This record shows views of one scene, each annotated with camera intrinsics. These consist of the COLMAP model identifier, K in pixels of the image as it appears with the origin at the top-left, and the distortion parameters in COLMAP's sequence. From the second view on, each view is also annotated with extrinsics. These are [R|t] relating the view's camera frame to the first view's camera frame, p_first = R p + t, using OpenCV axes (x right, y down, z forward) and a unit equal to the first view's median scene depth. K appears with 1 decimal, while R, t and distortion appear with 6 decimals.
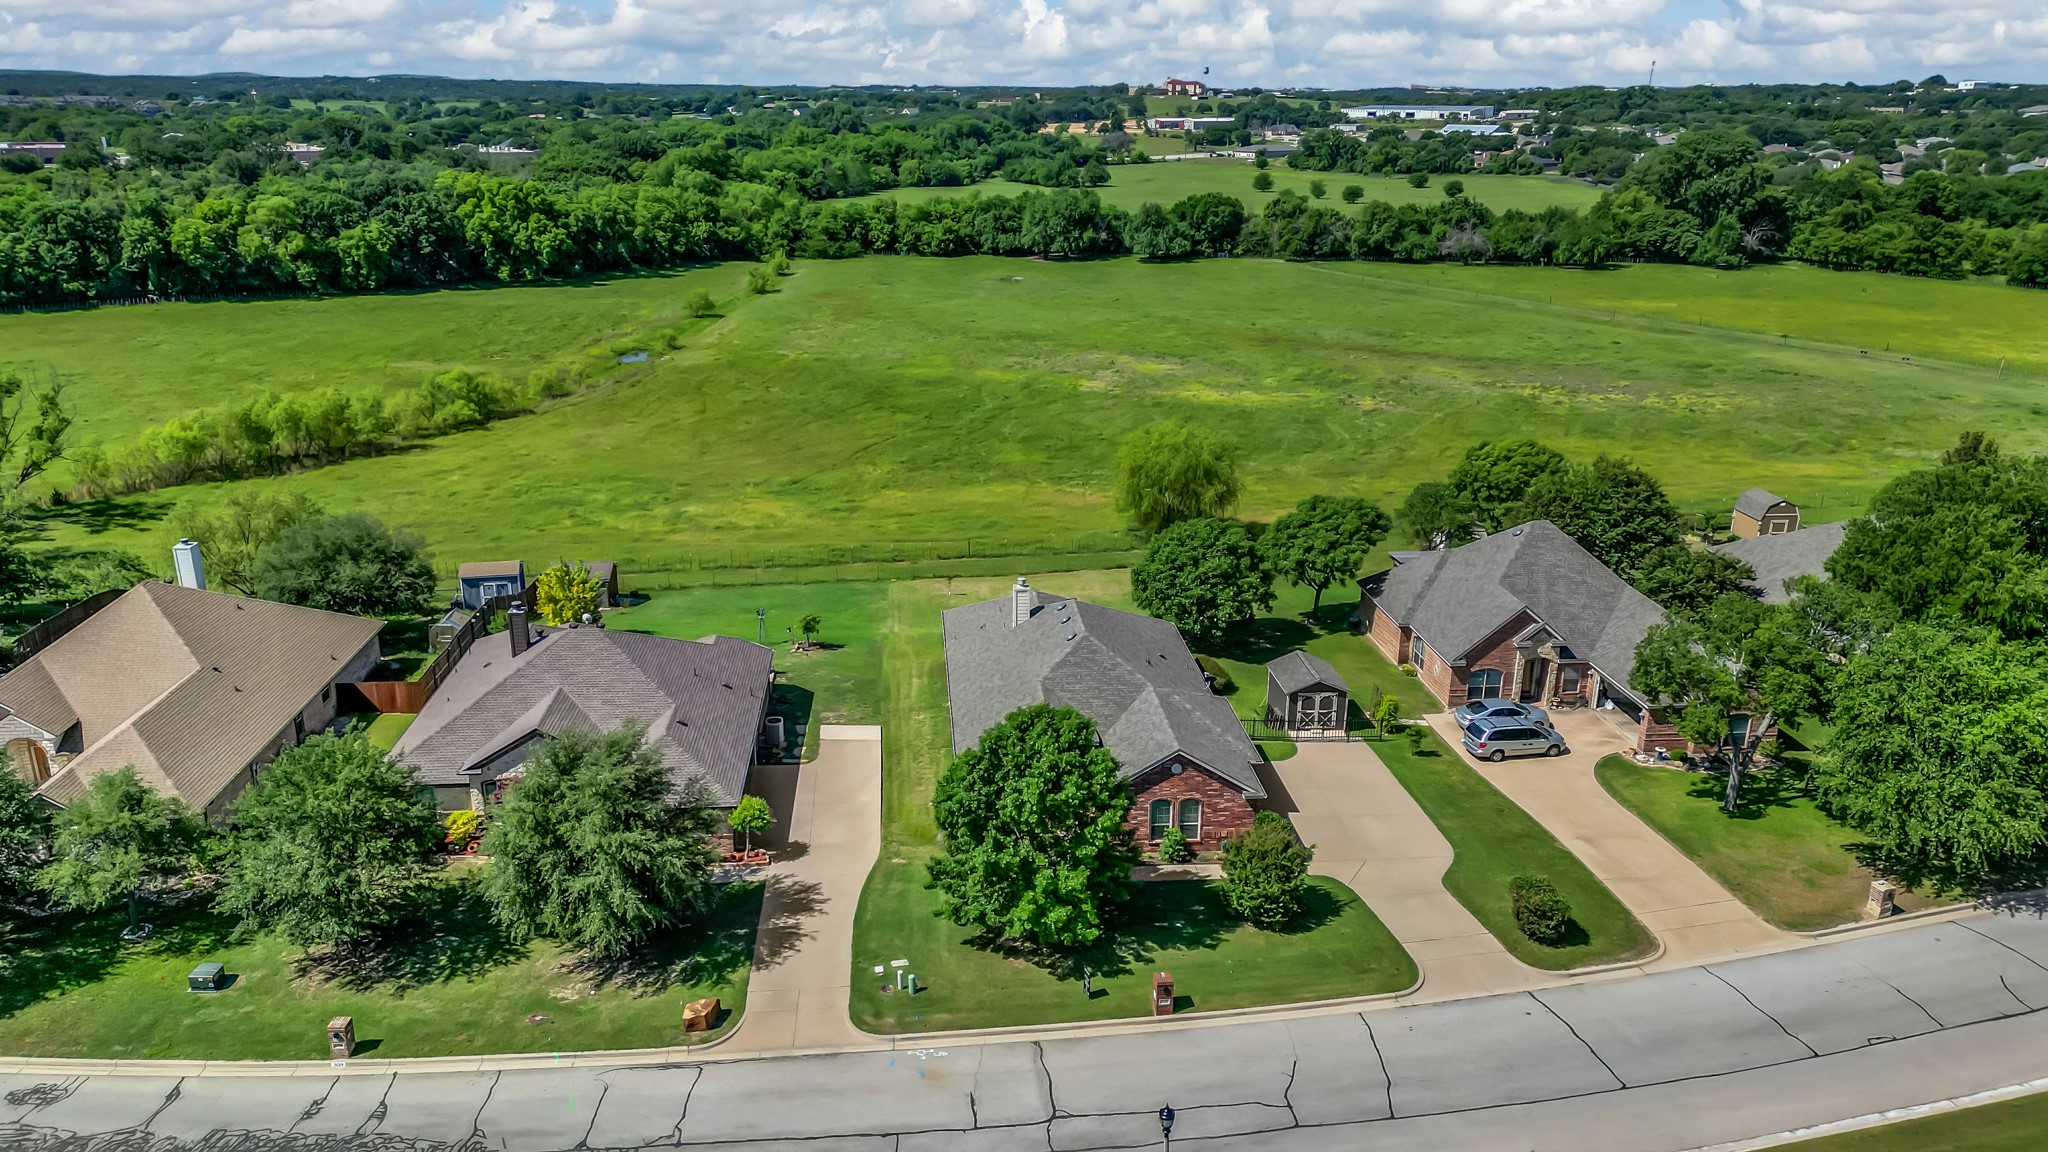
lens RADIAL K [[1436.4, 0, 1035.4], [0, 1436.4, 572.1], [0, 0, 1]] dist [0.072389, -0.064075]
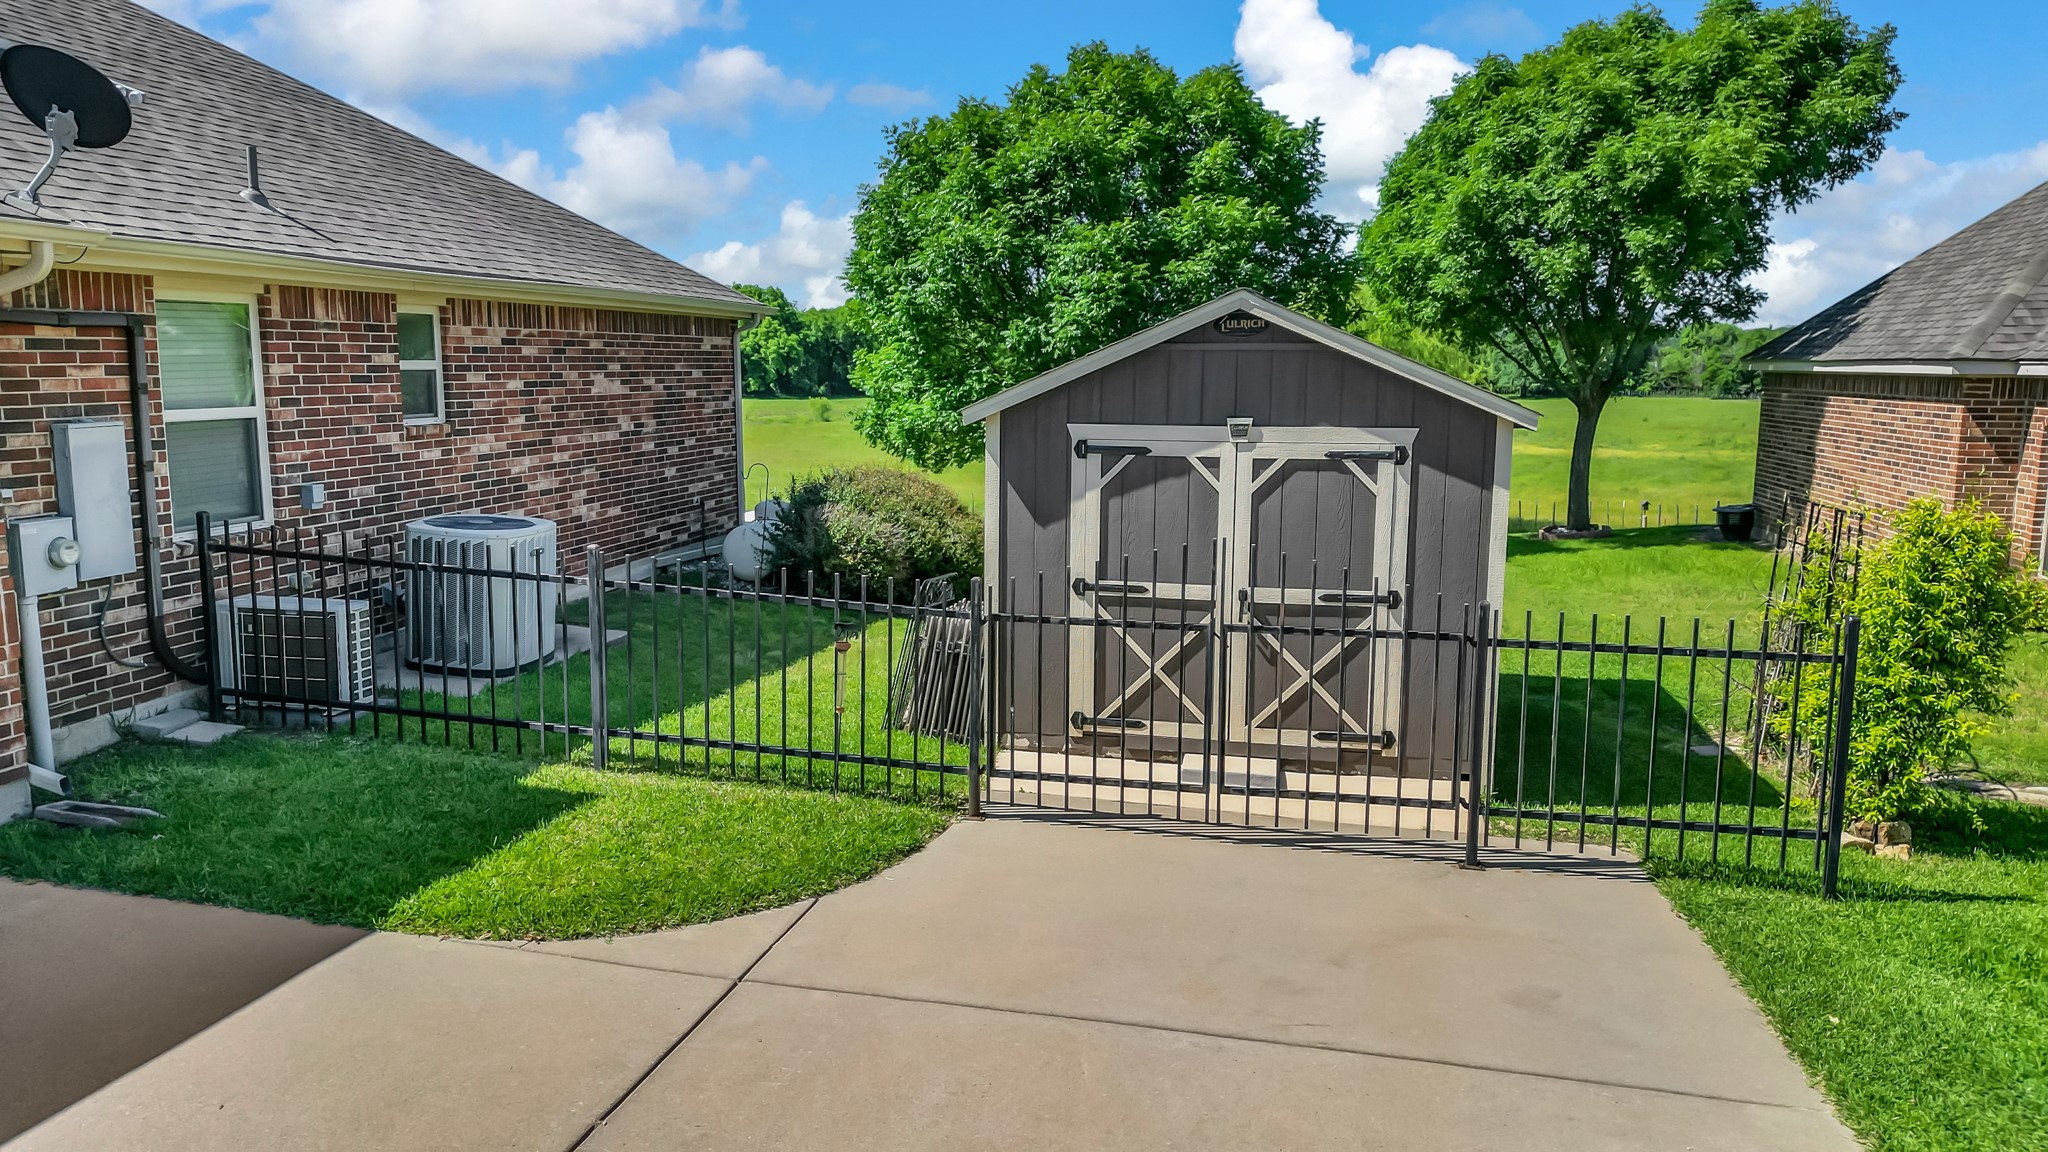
lens RADIAL K [[1417.7, 0, 1011.1], [0, 1417.7, 566.8], [0, 0, 1]] dist [0.071593, -0.064919]
pose [[0.954712, 0.031646, -0.295845, 0.061025], [-0.083362, 0.982953, -0.163871, 0.033236], [0.285616, 0.181111, 0.941075, 0.254595]]
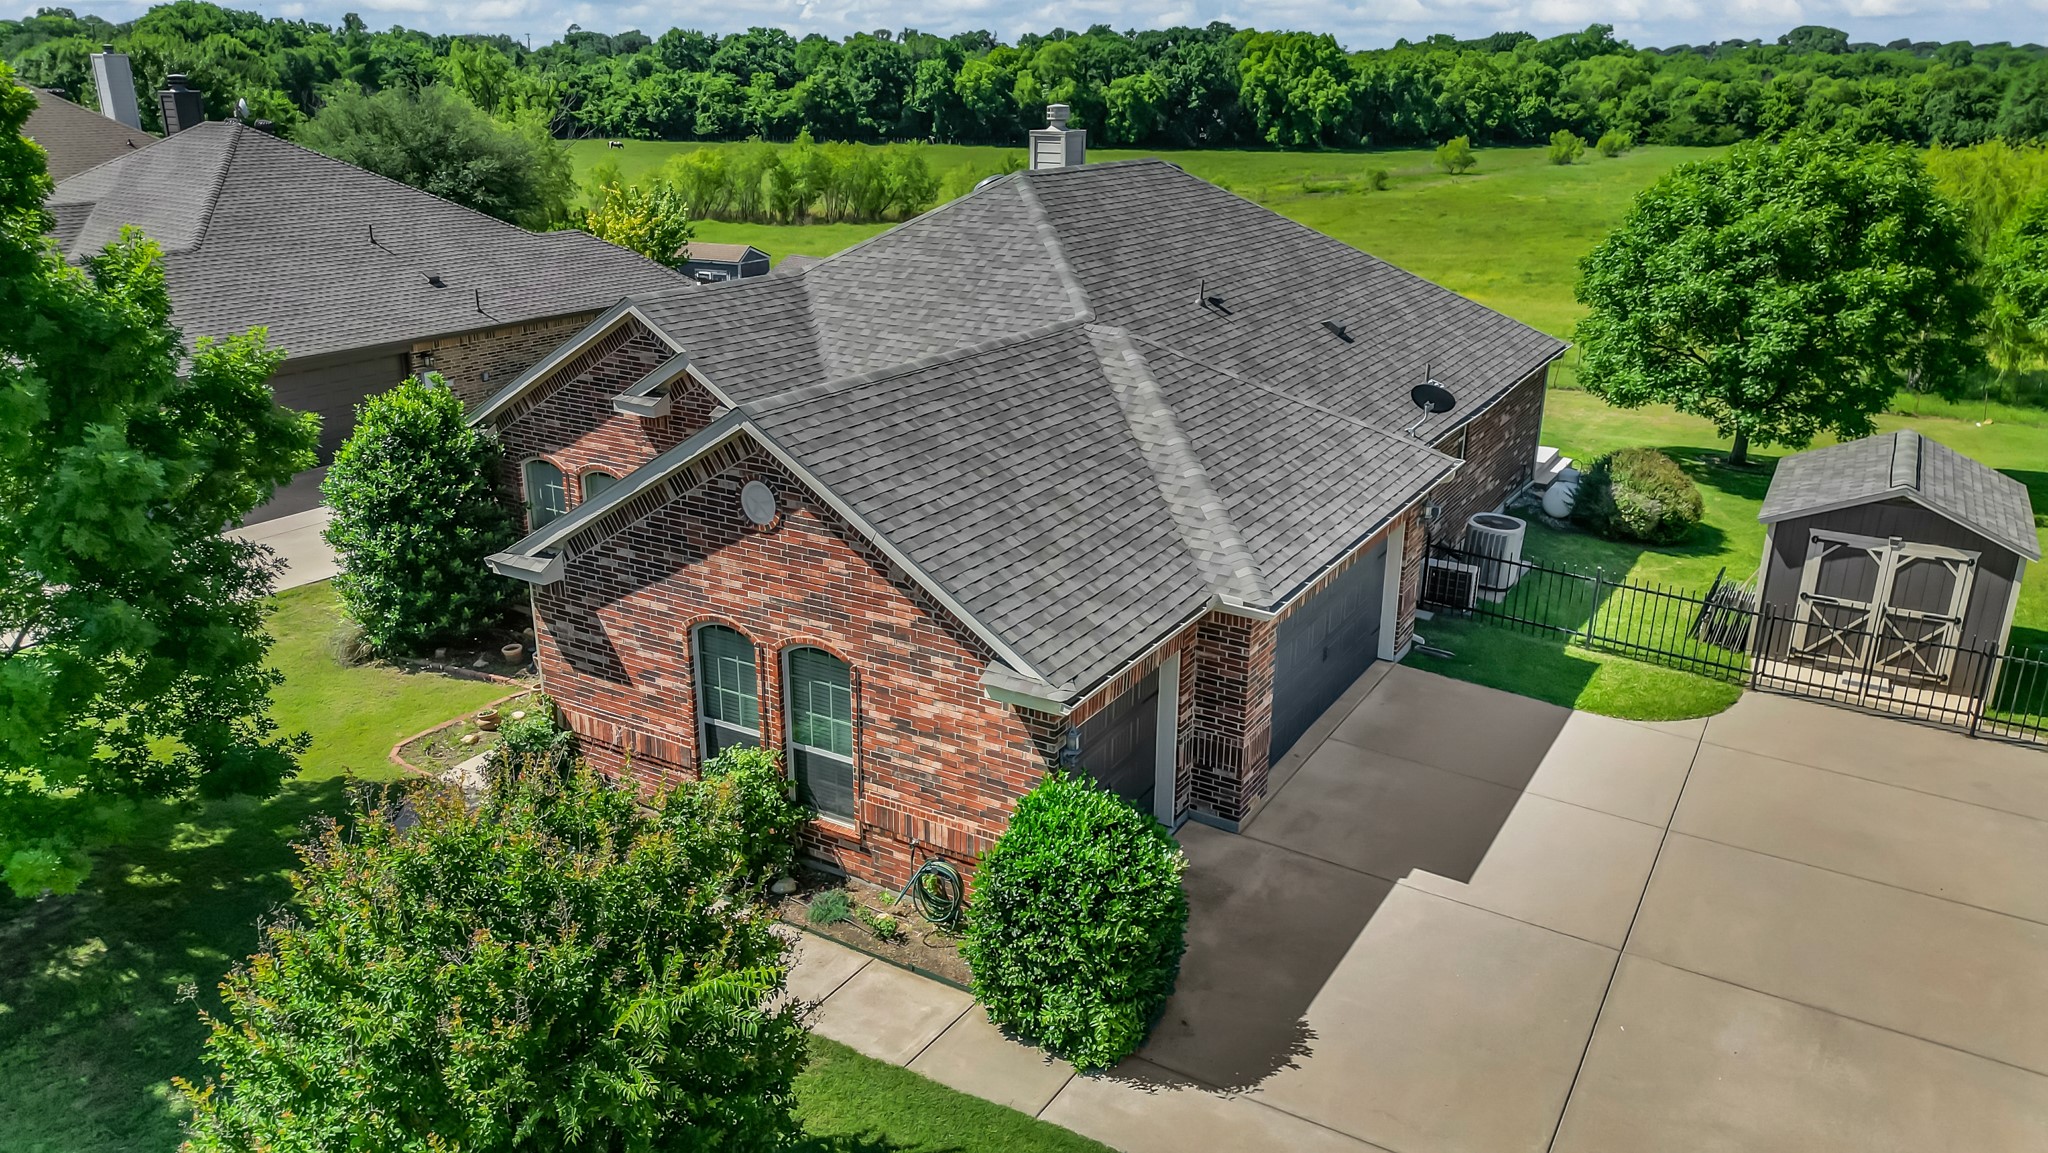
lens RADIAL K [[1436.4, 0, 1035.4], [0, 1436.4, 572.6], [0, 0, 1]] dist [0.072389, -0.064075]
pose [[0.810252, 0.183655, -0.556564, 0.062924], [-0.179159, 0.981791, 0.063149, 0.029165], [0.558027, 0.048547, 0.828402, 0.194040]]
